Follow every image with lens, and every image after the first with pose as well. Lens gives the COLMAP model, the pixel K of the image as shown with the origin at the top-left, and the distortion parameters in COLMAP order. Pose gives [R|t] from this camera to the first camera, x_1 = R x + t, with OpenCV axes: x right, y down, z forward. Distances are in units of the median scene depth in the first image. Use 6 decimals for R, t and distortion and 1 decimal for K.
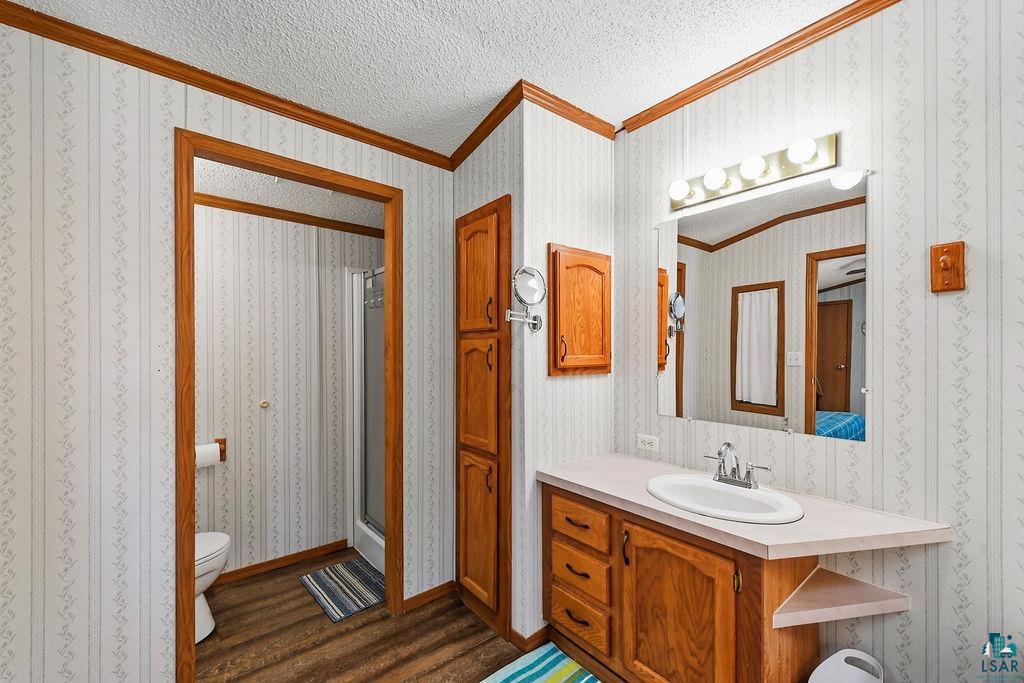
lens RADIAL K [[418.4, 0, 510.3], [0, 418.4, 364.9], [0, 0, 1]] dist [0.000765, 0.000036]
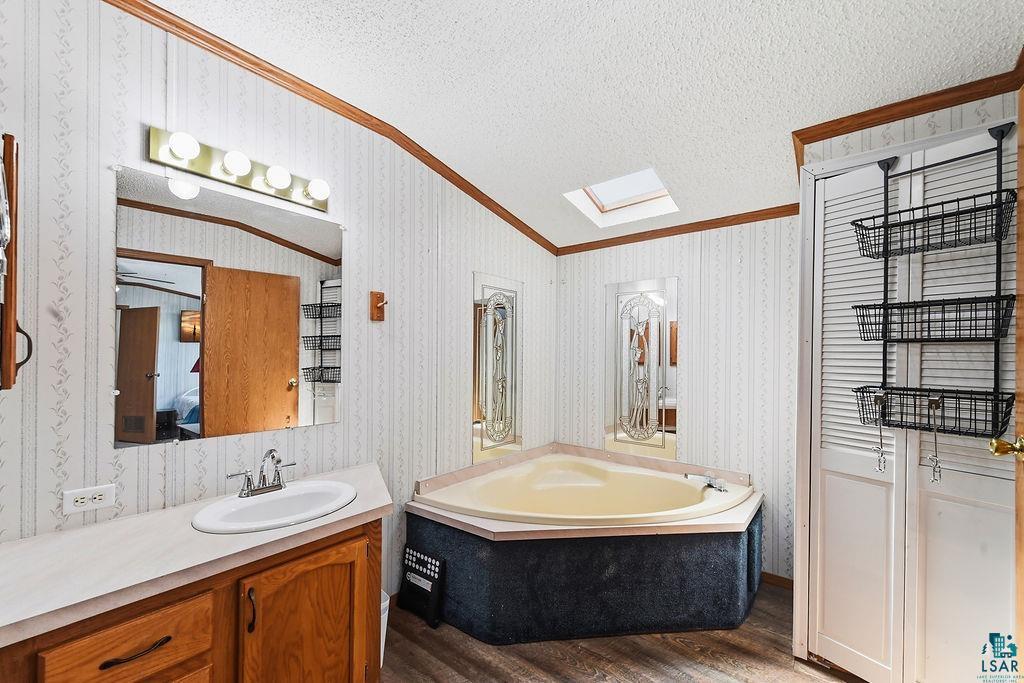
lens RADIAL K [[418.4, 0, 510.3], [0, 418.4, 364.9], [0, 0, 1]] dist [0.000765, 0.000036]
pose [[-0.207665, -0.022296, 0.977946, -0.565623], [0.023637, 0.999334, 0.027803, -0.025519], [-0.977914, 0.028890, -0.206999, 0.677071]]
